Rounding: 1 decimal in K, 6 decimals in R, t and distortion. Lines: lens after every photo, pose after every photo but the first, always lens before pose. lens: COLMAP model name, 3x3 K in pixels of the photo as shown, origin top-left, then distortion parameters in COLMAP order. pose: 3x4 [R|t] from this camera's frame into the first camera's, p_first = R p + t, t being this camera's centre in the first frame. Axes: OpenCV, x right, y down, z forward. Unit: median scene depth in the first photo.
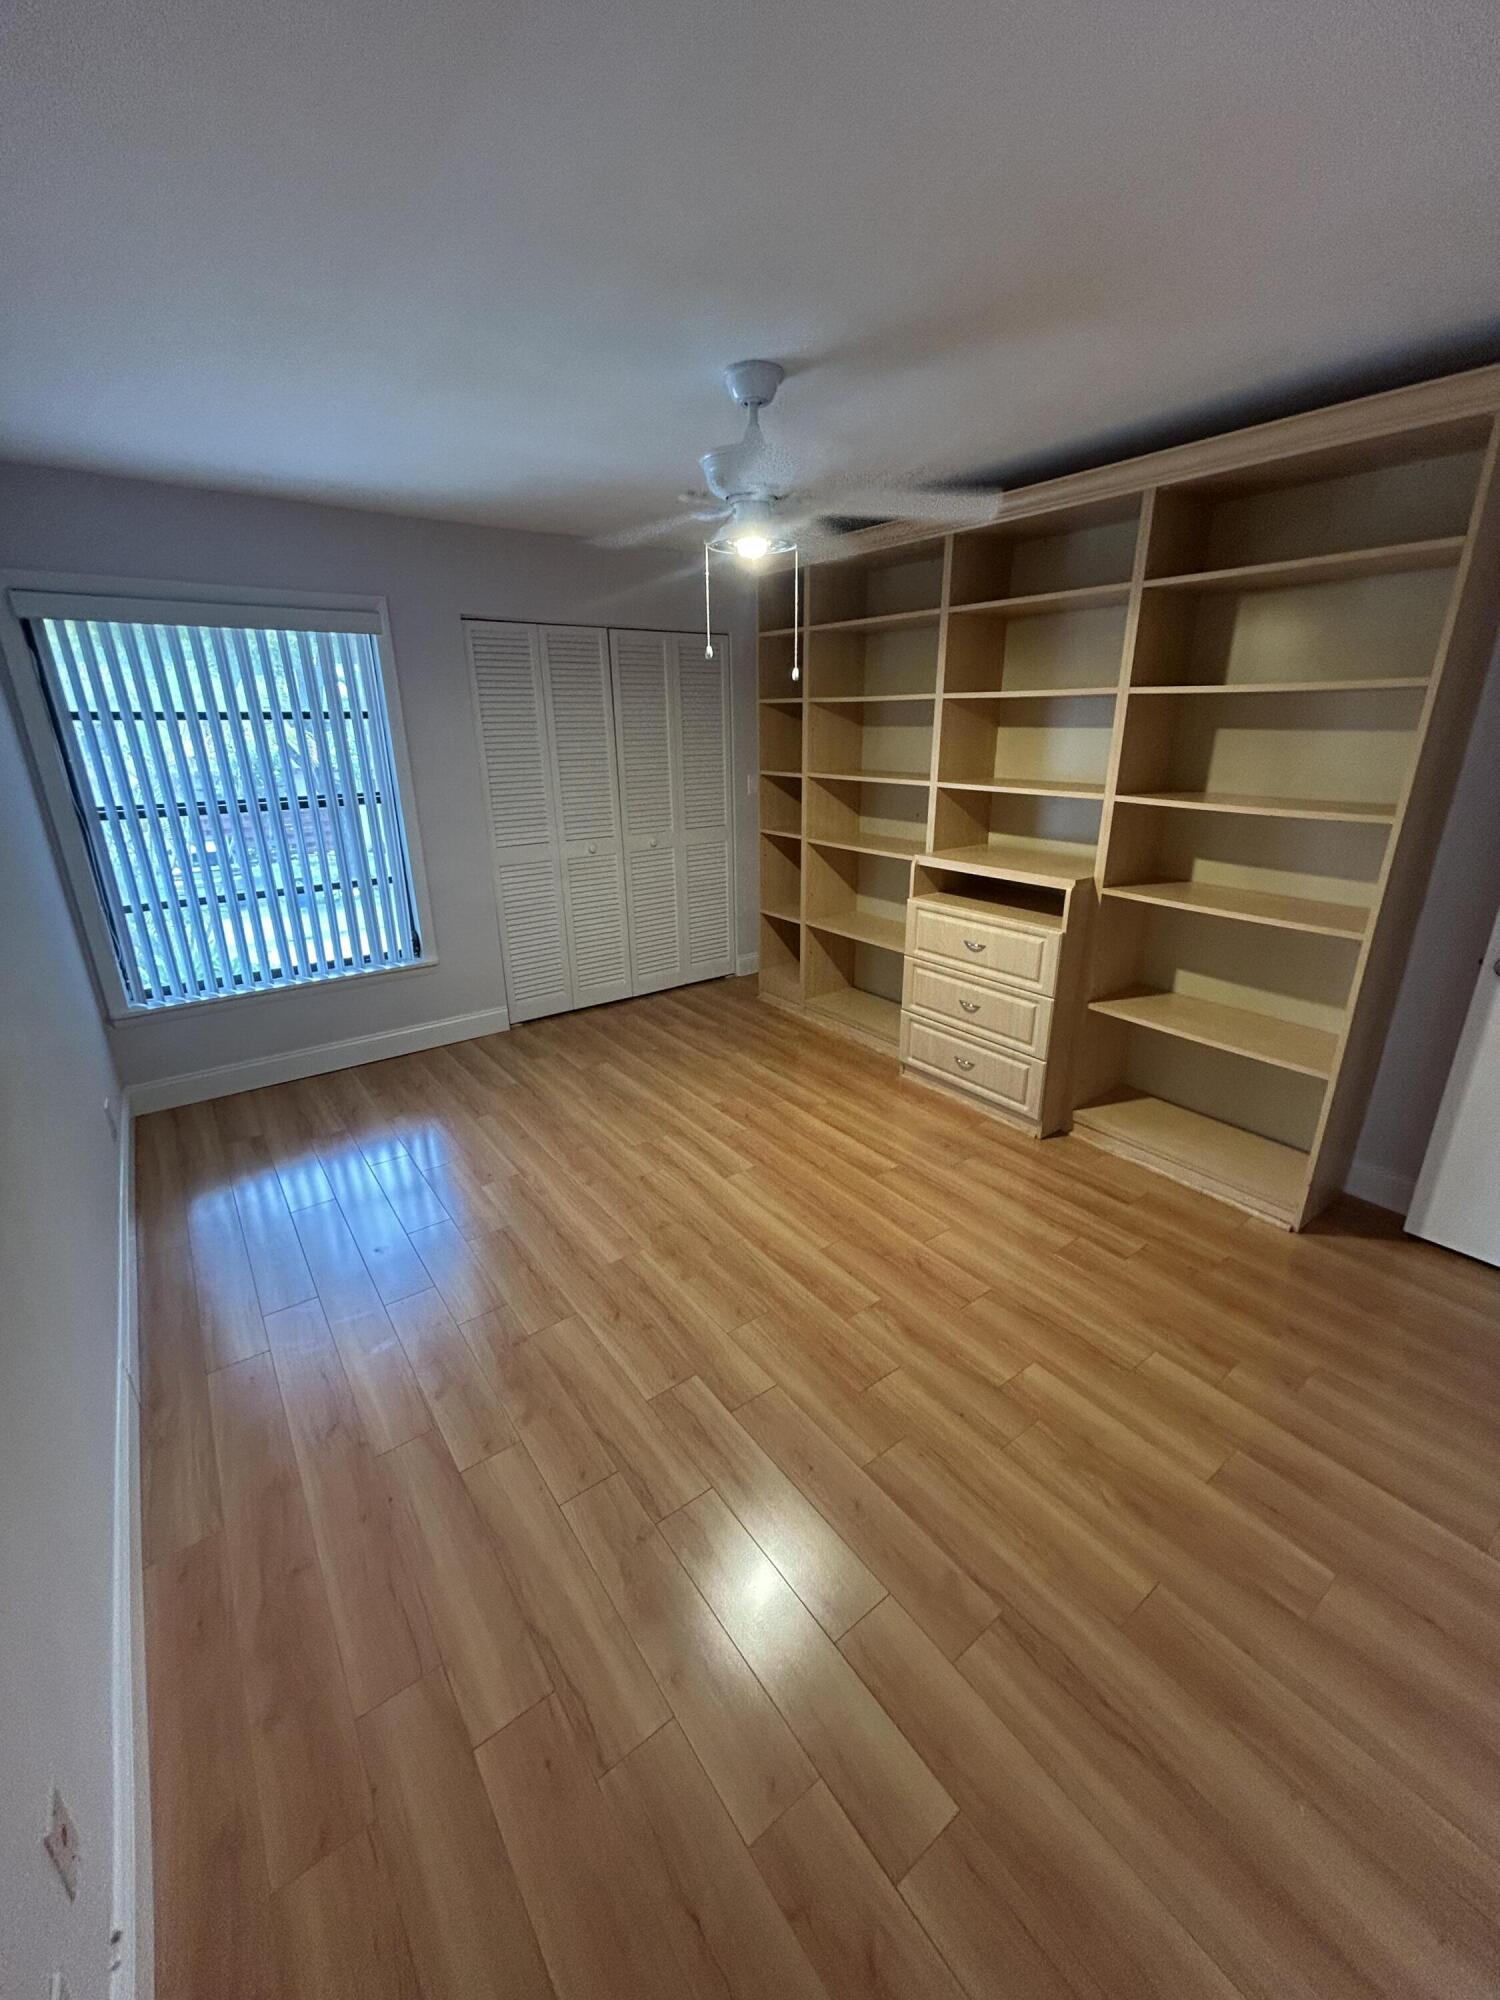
lens RADIAL K [[806.8, 0, 751.2], [0, 806.8, 1000.7], [0, 0, 1]] dist [-0.007982, -0.000109]
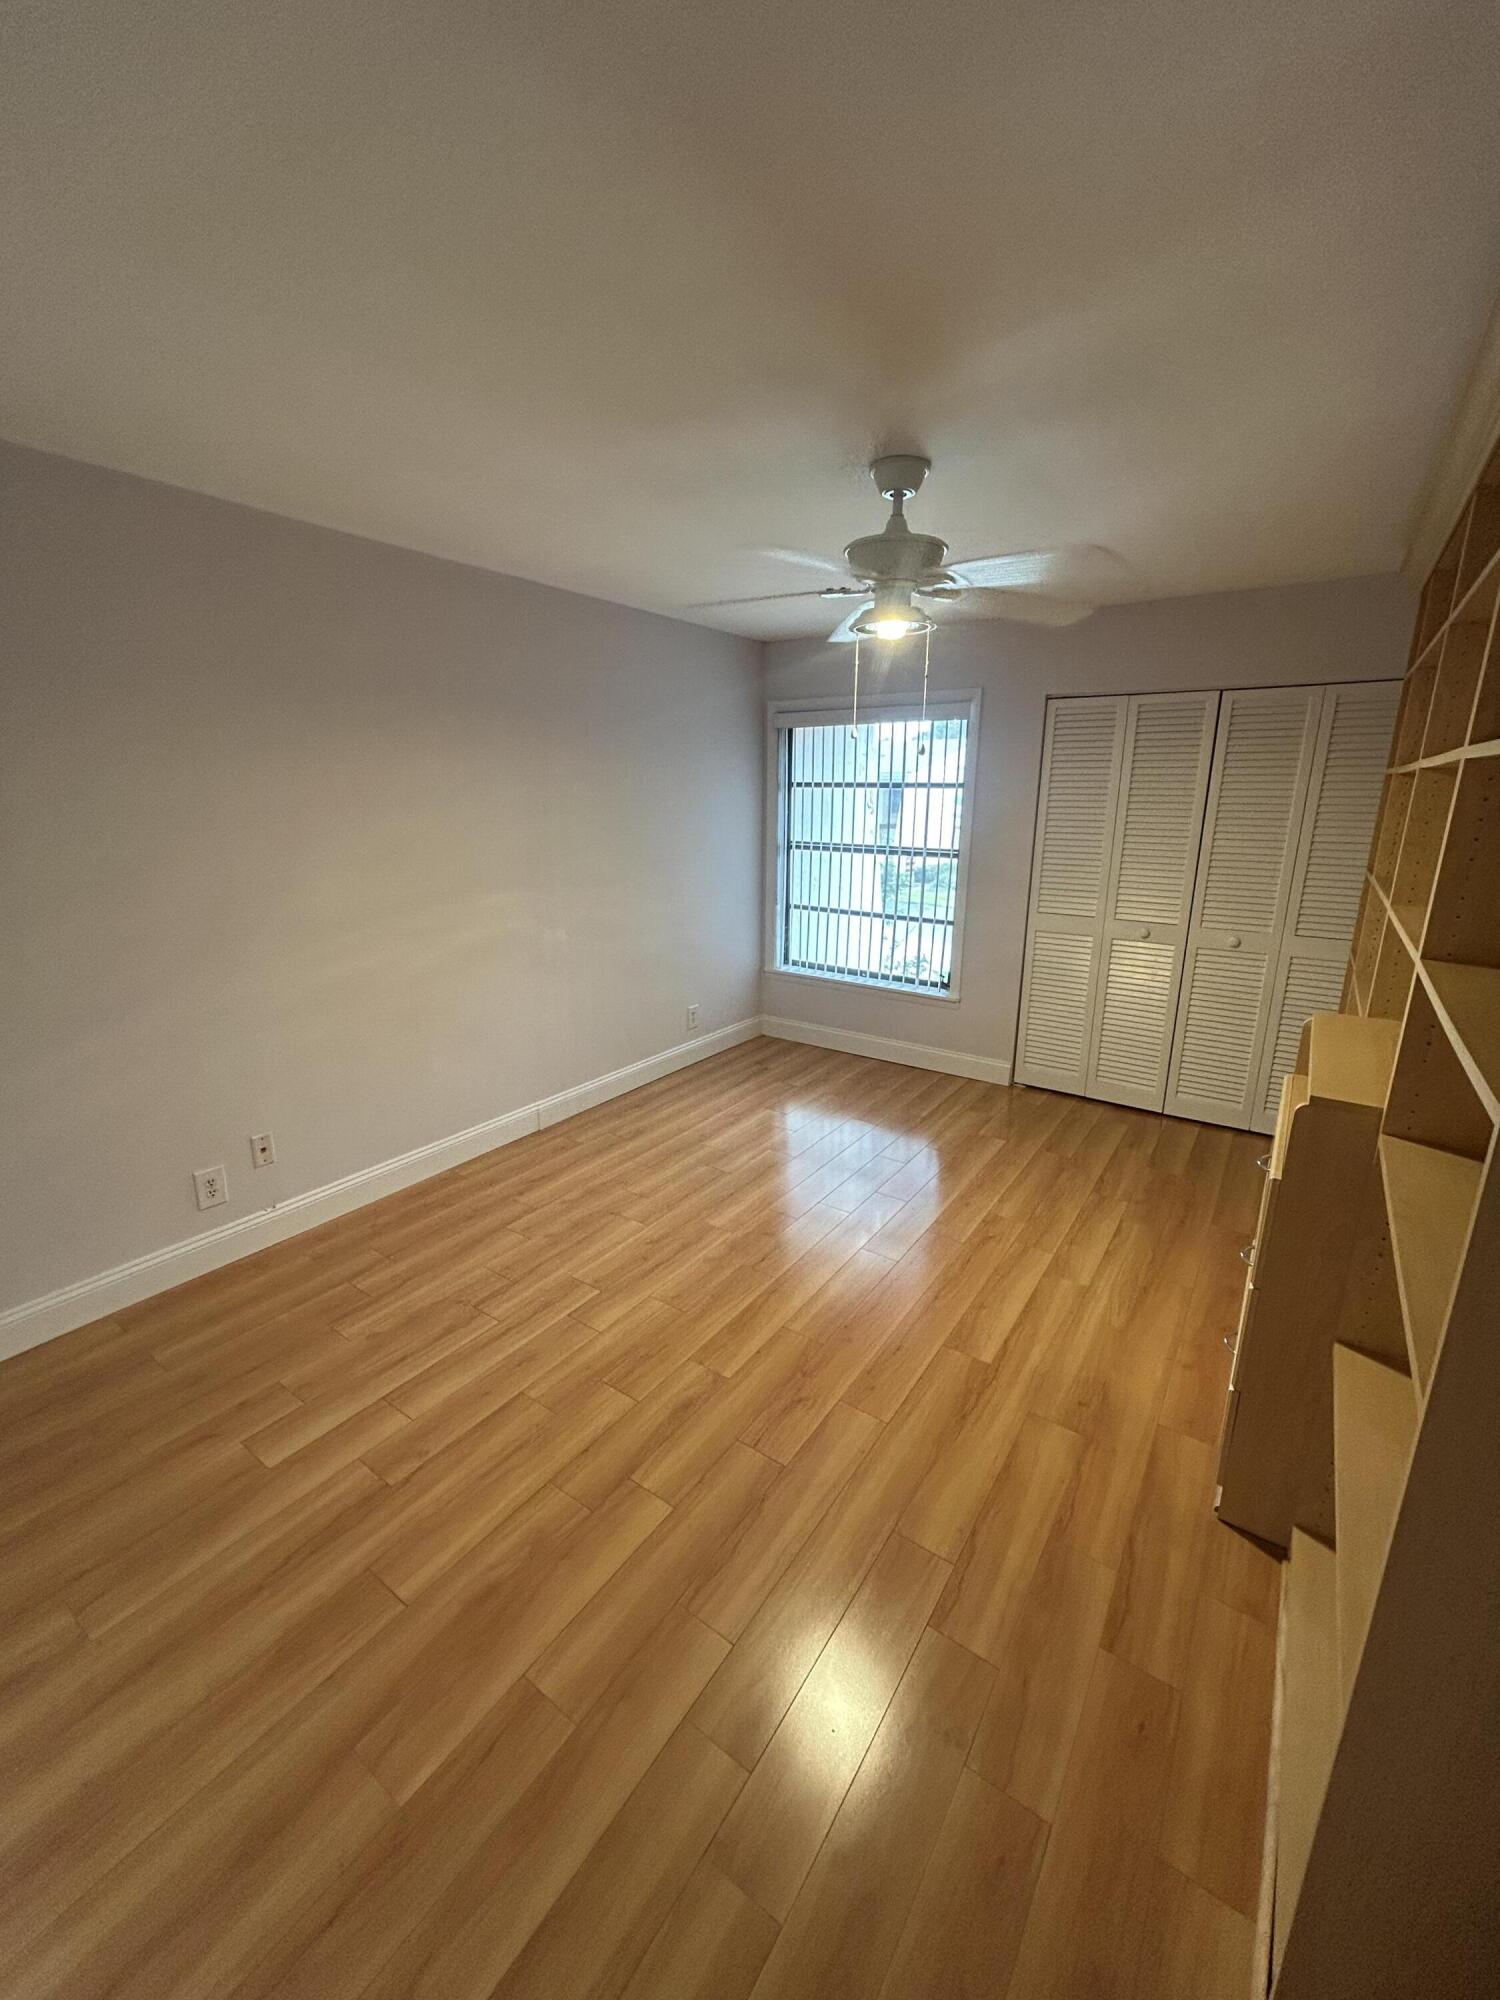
lens RADIAL K [[806.8, 0, 751.2], [0, 806.8, 1000.7], [0, 0, 1]] dist [-0.007982, -0.000109]
pose [[0.316059, 0.252097, -0.914633, 0.741370], [-0.320926, 0.935629, 0.146985, -0.162969], [0.892812, 0.247074, 0.376619, 0.428638]]
